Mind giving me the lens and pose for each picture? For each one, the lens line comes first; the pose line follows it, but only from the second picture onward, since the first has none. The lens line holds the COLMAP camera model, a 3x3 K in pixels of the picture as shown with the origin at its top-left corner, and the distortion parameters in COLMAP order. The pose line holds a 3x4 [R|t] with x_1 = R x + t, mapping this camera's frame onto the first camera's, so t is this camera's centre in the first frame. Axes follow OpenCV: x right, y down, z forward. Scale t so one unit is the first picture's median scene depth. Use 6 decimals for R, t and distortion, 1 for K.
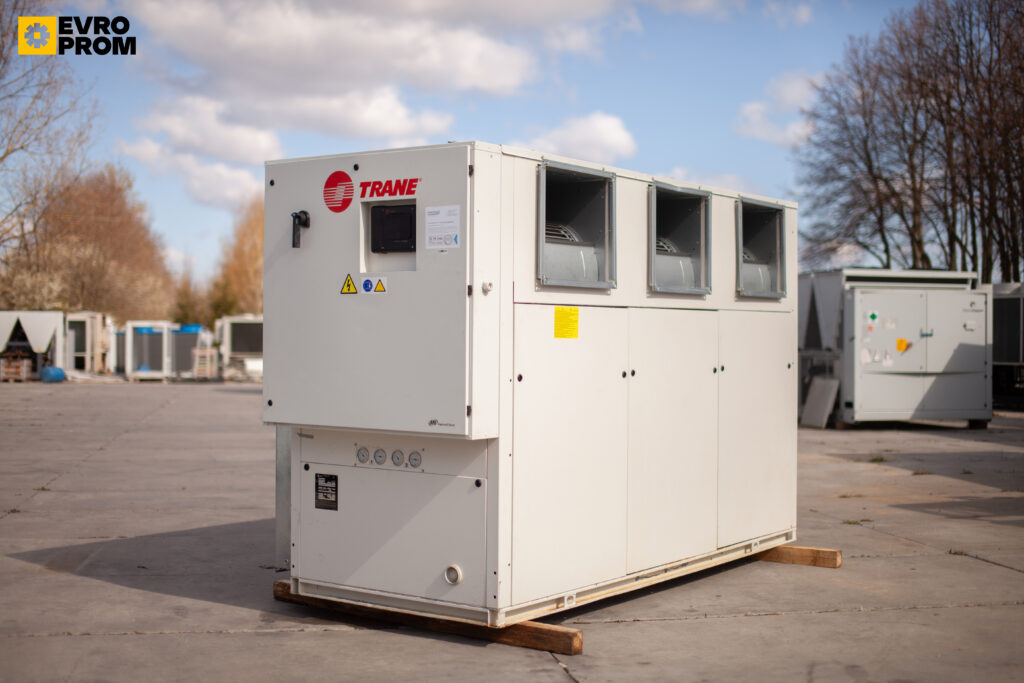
lens RADIAL K [[1366.0, 0, 512.0], [0, 1366.0, 341.5], [0, 0, 1]] dist [-0.102652, 0.064530]
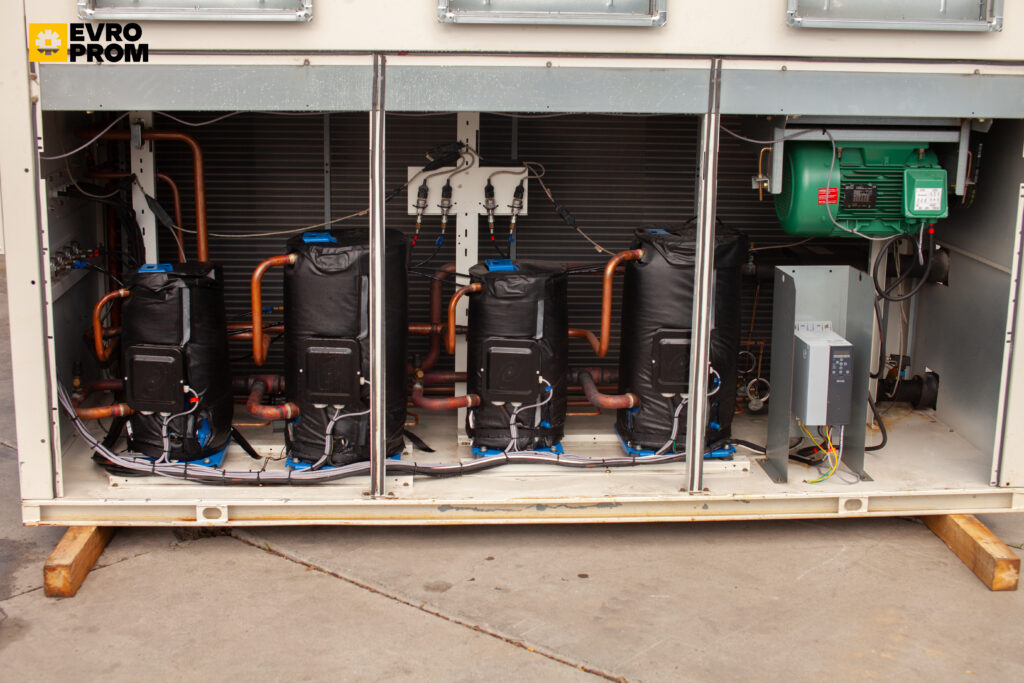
lens RADIAL K [[1382.3, 0, 512.8], [0, 1382.3, 333.9], [0, 0, 1]] dist [-0.127061, 0.167538]
pose [[0.640634, 0.177066, -0.747152, 0.540627], [-0.015338, 0.975805, 0.218102, -0.034225], [0.767693, -0.128263, 0.627850, 0.631189]]
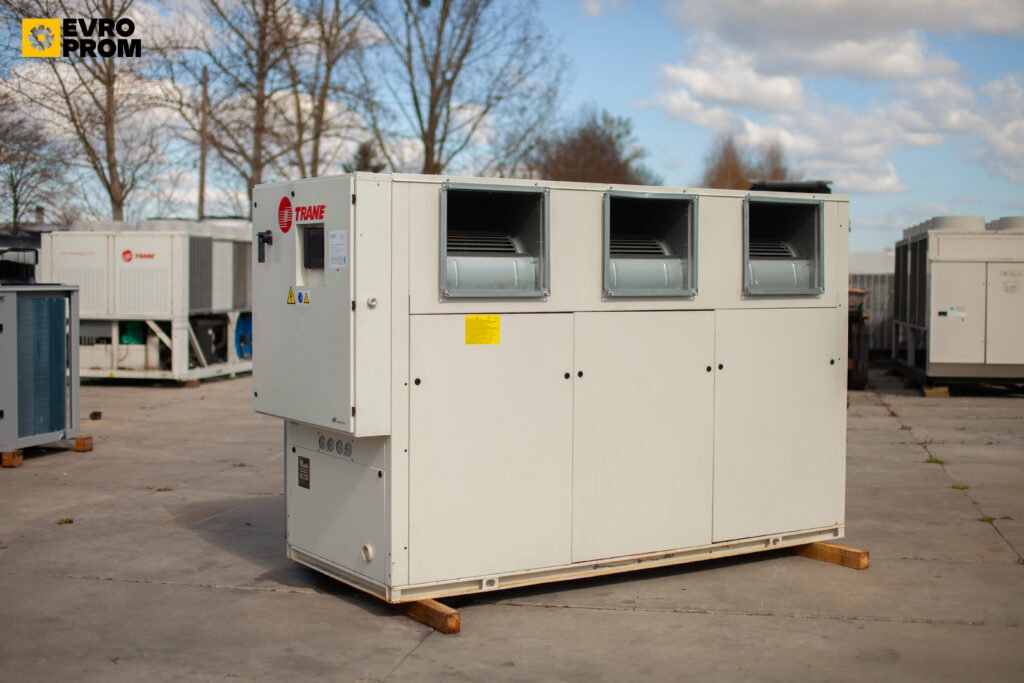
lens RADIAL K [[1382.3, 0, 512.8], [0, 1382.3, 333.9], [0, 0, 1]] dist [-0.127061, 0.167538]
pose [[0.931162, 0.014878, -0.364301, 0.407917], [-0.001458, 0.999311, 0.037086, -0.045255], [0.364602, -0.034002, 0.930543, -0.013157]]
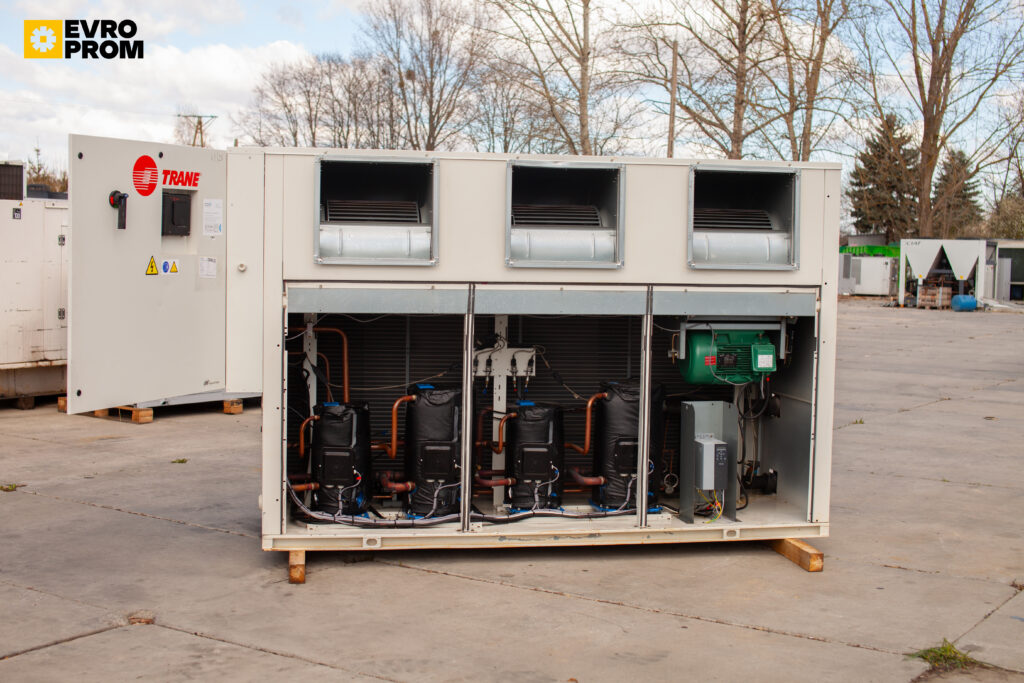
lens RADIAL K [[1382.3, 0, 512.8], [0, 1382.3, 333.9], [0, 0, 1]] dist [-0.127061, 0.167538]
pose [[0.717808, 0.054187, -0.694129, 0.809315], [-0.017689, 0.998064, 0.059621, -0.046943], [0.696016, -0.030518, 0.717377, 0.236975]]
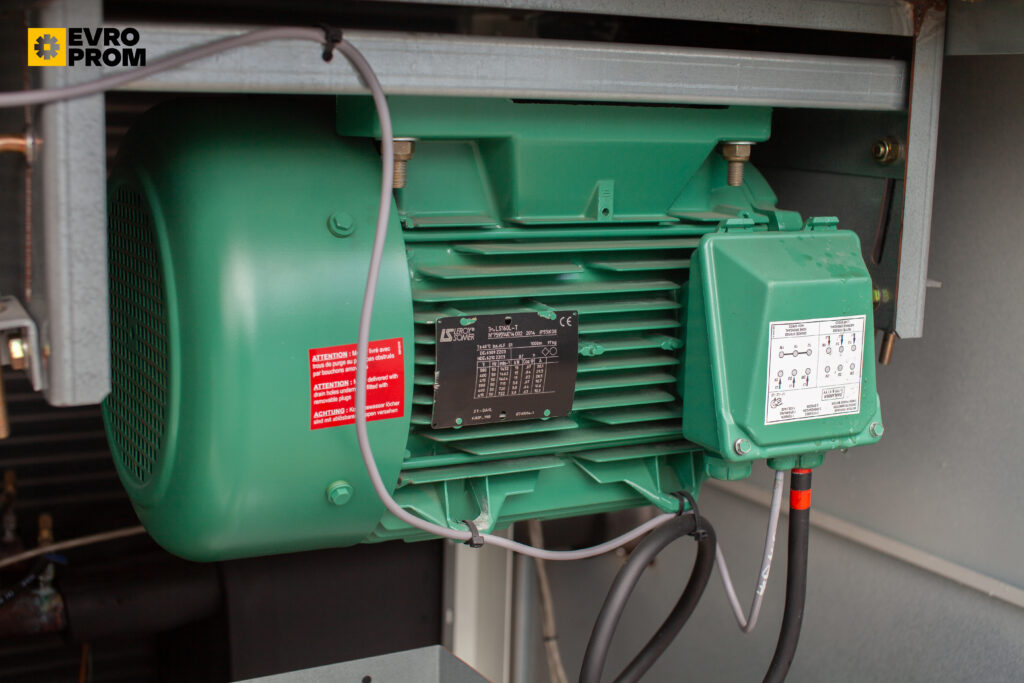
lens RADIAL K [[1403.0, 0, 512.0], [0, 1403.0, 341.5], [0, 0, 1]] dist [-0.121646, 0.143246]
pose [[0.904737, 0.092244, -0.415863, 0.231138], [-0.026134, 0.986453, 0.161951, 0.012387], [0.425168, -0.135655, 0.894891, 1.020525]]
